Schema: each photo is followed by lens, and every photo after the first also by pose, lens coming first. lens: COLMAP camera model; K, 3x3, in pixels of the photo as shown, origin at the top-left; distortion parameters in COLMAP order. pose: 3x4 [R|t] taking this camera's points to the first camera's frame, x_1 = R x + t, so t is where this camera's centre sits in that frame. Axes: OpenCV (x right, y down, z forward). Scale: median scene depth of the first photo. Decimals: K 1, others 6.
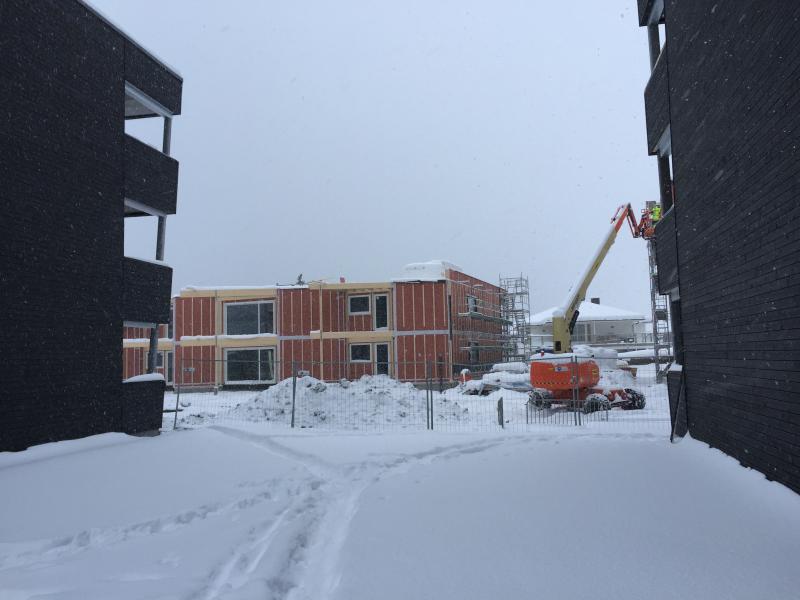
lens RADIAL K [[660.3, 0, 413.9], [0, 660.3, 292.7], [0, 0, 1]] dist [0.030973, -0.021402]
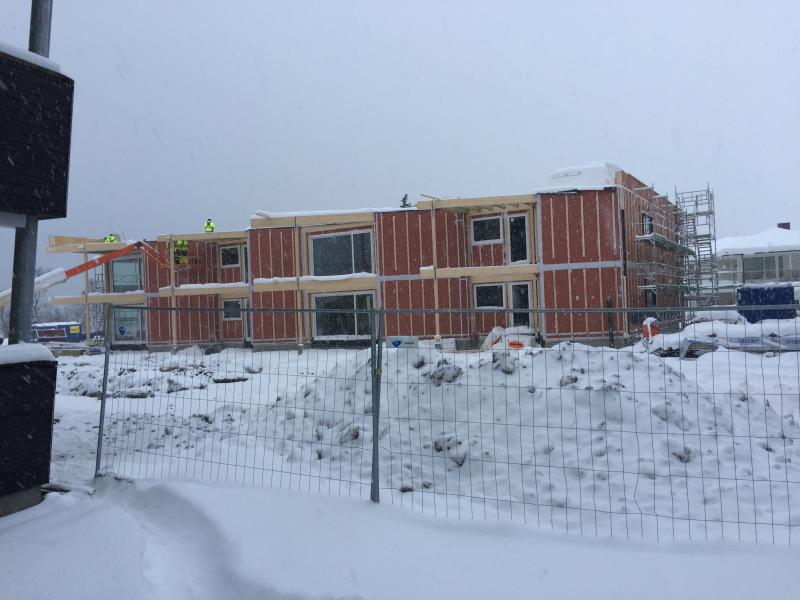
lens RADIAL K [[660.3, 0, 400.1], [0, 660.3, 301.3], [0, 0, 1]] dist [0.030973, -0.021402]
pose [[0.982419, -0.015199, -0.186069, -0.044091], [0.032233, 0.995522, 0.088865, 0.029712], [0.183885, -0.093300, 0.978510, 0.283936]]
